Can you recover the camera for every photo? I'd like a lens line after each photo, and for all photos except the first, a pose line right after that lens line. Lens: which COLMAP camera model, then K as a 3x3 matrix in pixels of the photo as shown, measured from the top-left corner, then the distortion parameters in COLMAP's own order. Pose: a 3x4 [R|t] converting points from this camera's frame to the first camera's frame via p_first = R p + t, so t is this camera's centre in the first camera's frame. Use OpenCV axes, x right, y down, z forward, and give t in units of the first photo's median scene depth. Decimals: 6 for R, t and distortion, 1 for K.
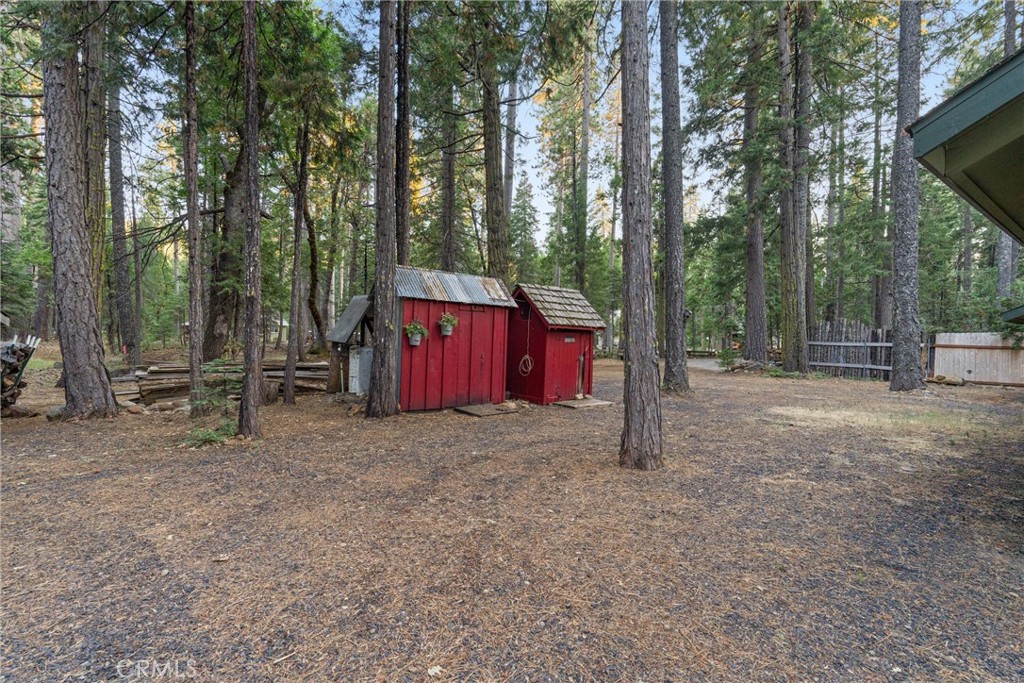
lens RADIAL K [[448.6, 0, 511.5], [0, 448.6, 339.8], [0, 0, 1]] dist [-0.003218, -0.000145]
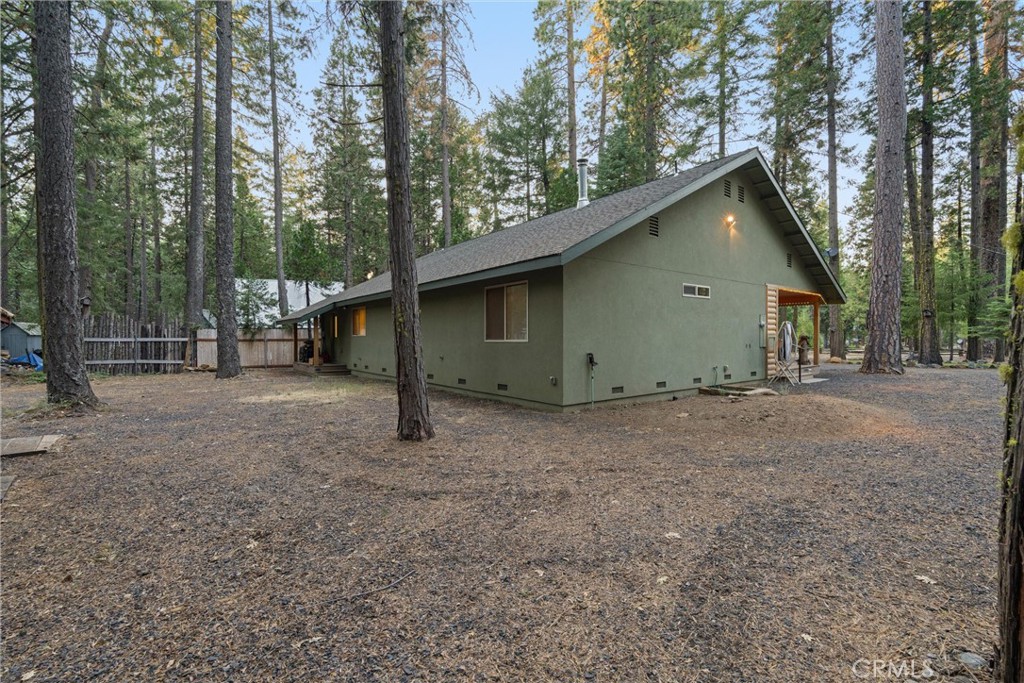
lens RADIAL K [[448.6, 0, 511.5], [0, 448.6, 339.8], [0, 0, 1]] dist [-0.003218, -0.000145]
pose [[-0.056719, -0.015607, 0.998268, -0.311325], [0.003524, 0.999868, 0.015833, -0.002866], [-0.998384, 0.004416, -0.056657, 0.263546]]
